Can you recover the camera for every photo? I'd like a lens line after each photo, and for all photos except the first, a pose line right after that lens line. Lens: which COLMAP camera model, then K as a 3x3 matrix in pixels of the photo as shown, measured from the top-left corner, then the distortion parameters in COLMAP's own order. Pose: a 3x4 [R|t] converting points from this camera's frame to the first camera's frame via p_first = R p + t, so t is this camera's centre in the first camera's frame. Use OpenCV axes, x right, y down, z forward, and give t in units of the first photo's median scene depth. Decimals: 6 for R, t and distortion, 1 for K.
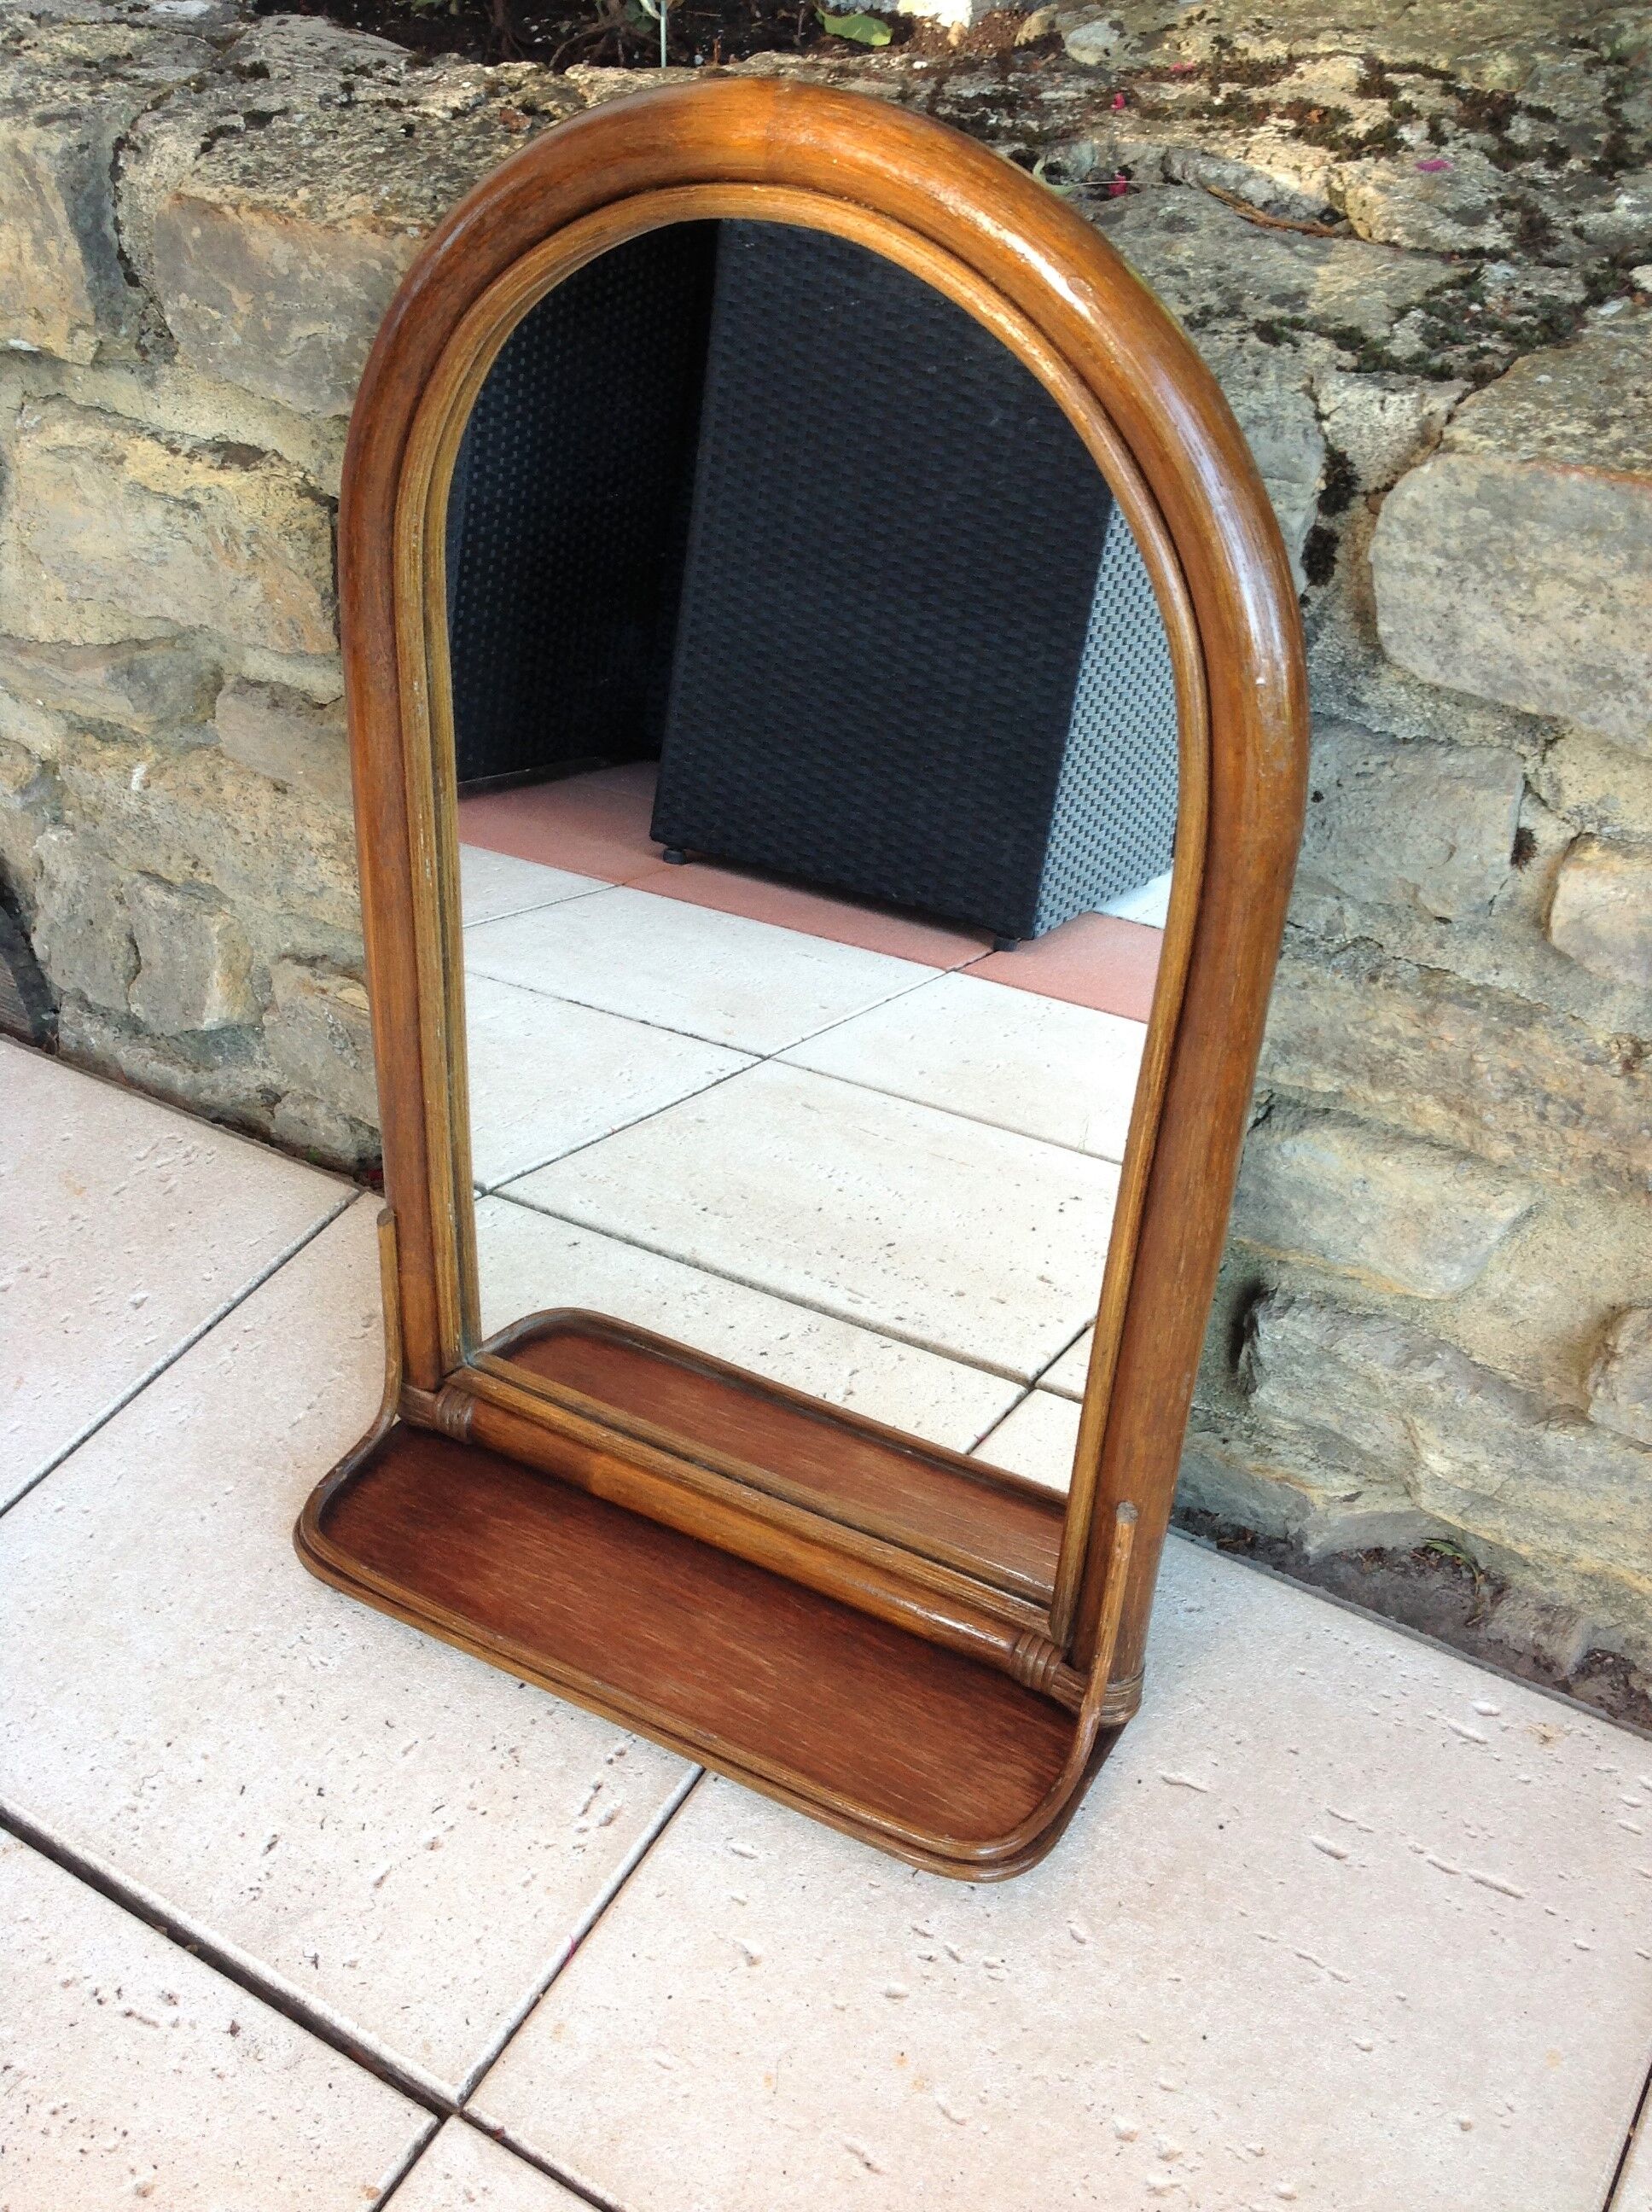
lens RADIAL K [[2209.0, 0, 721.0], [0, 2209.0, 1075.6], [0, 0, 1]] dist [0.066900, -0.135905]
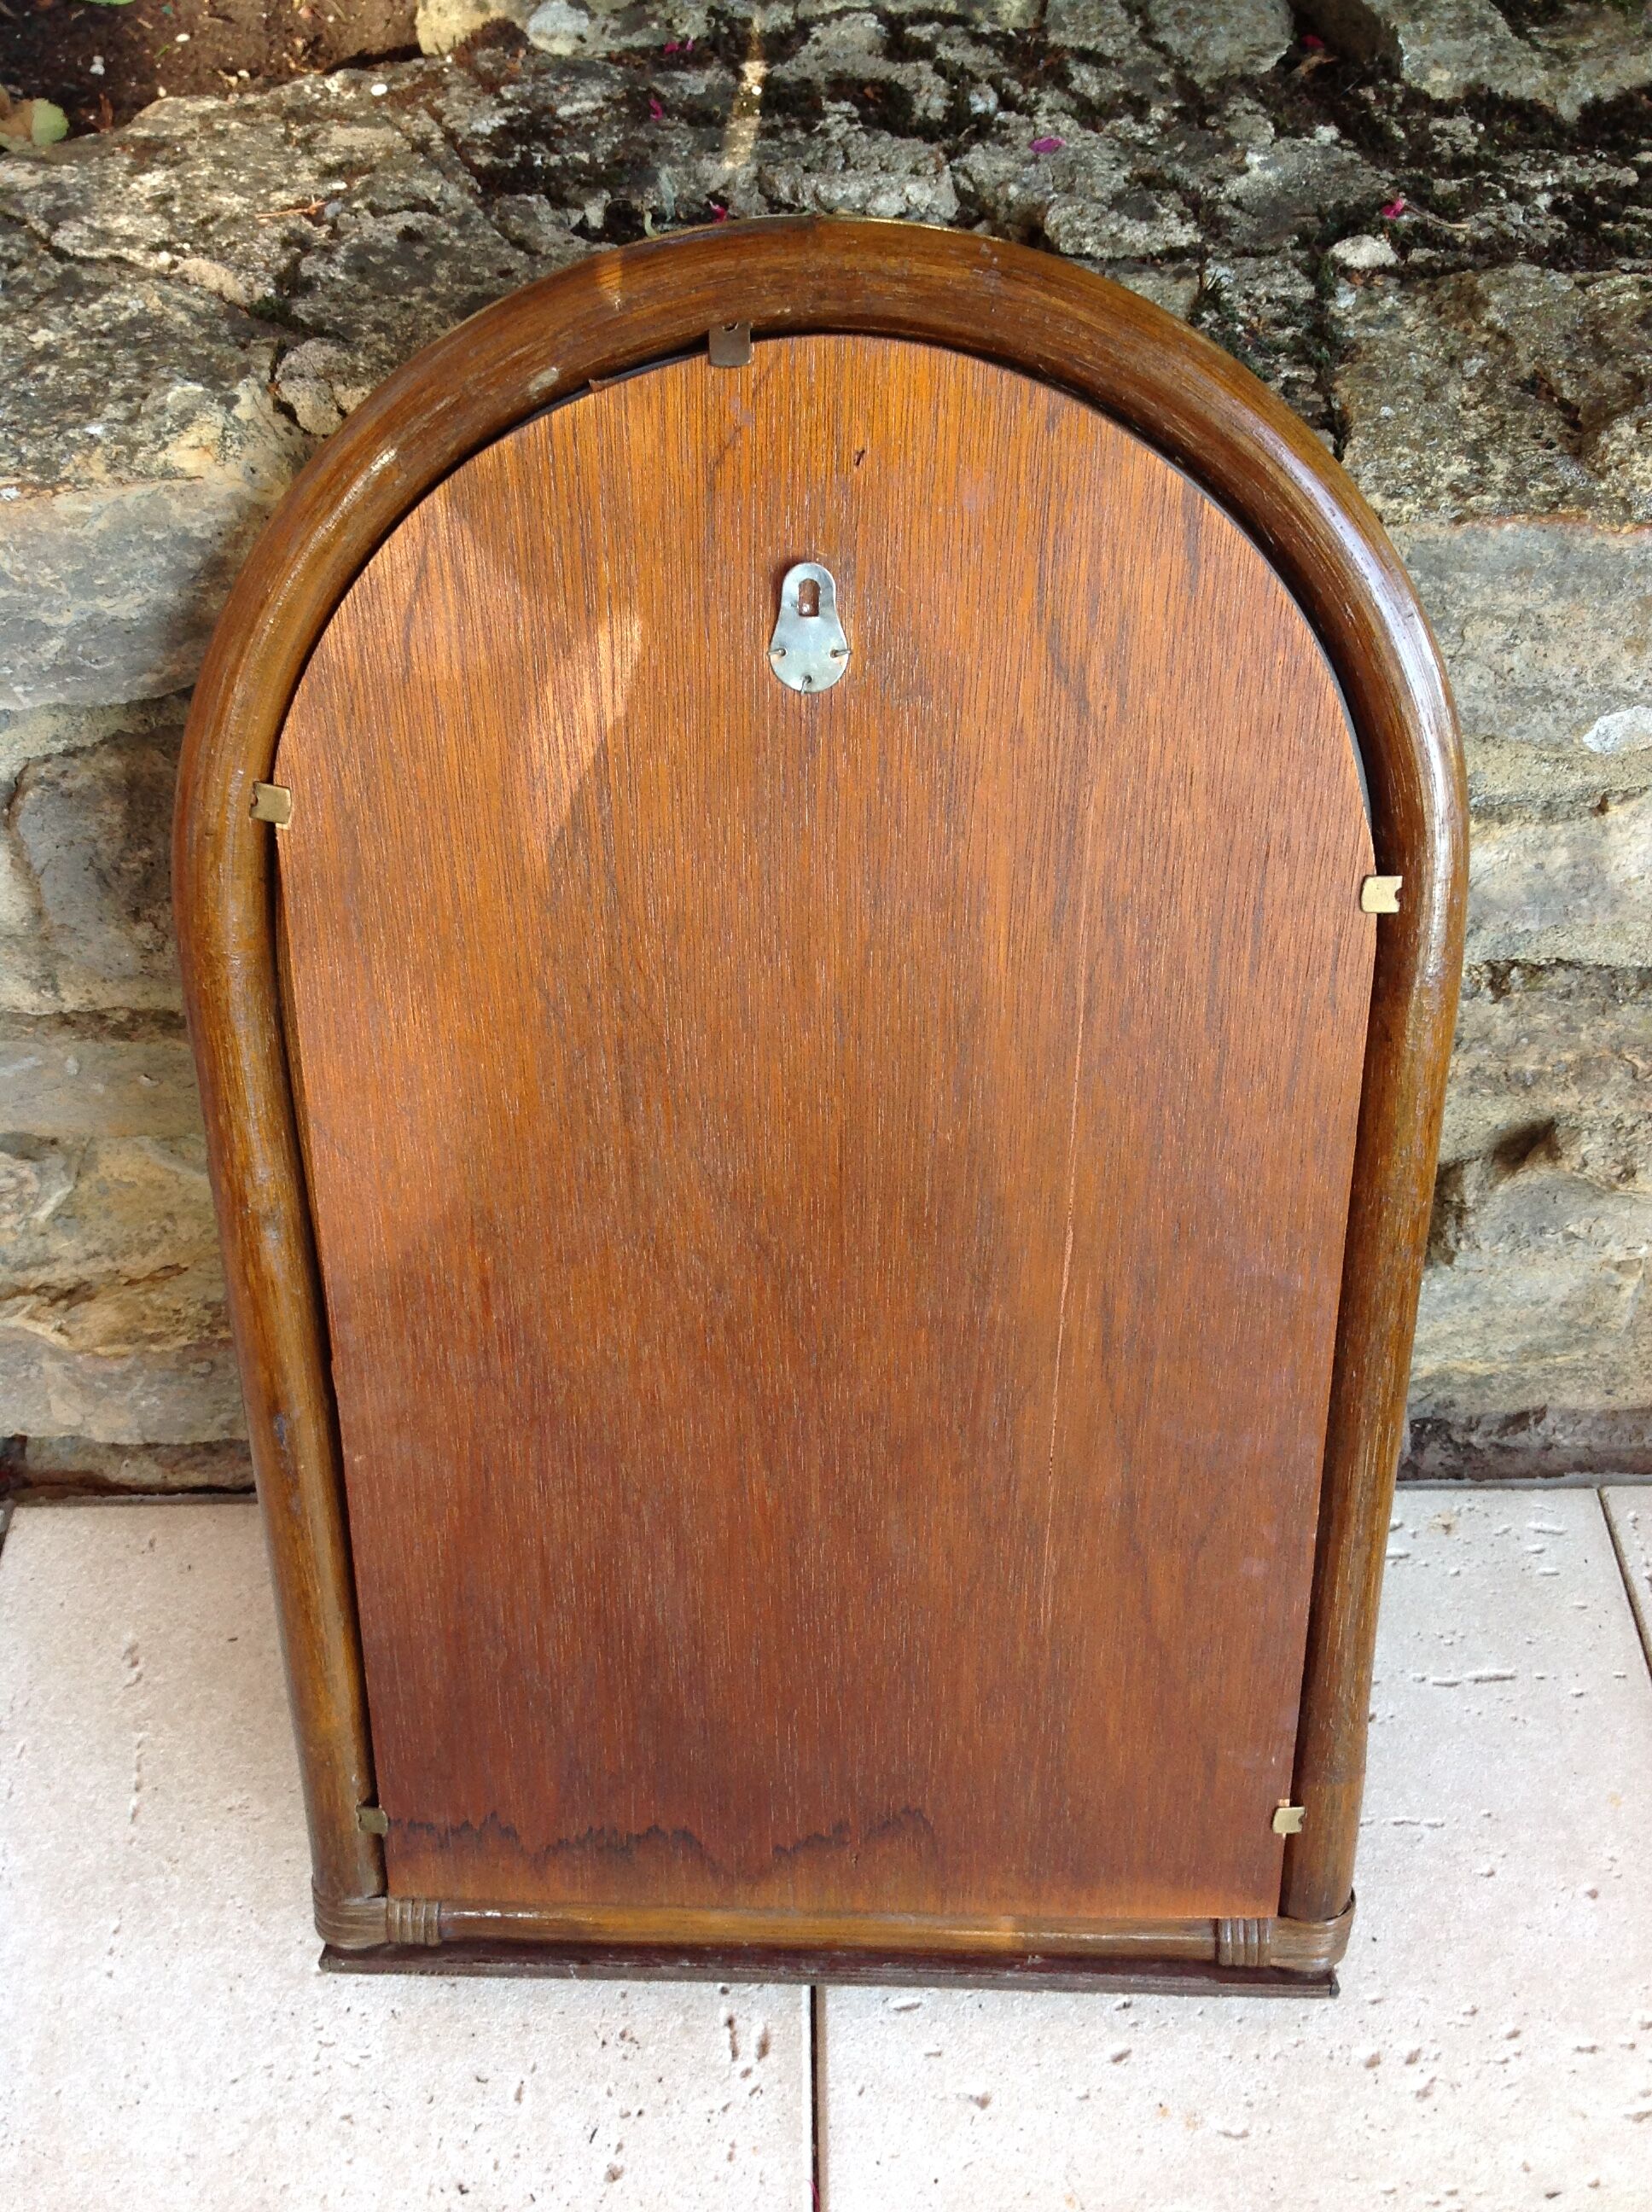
lens RADIAL K [[2240.4, 0, 793.9], [0, 2240.4, 1104.3], [0, 0, 1]] dist [0.144670, -0.399837]
pose [[0.825573, -0.378832, 0.418229, -0.319085], [0.311310, 0.923924, 0.222375, -0.273941], [-0.470655, -0.053387, 0.880701, 0.176302]]
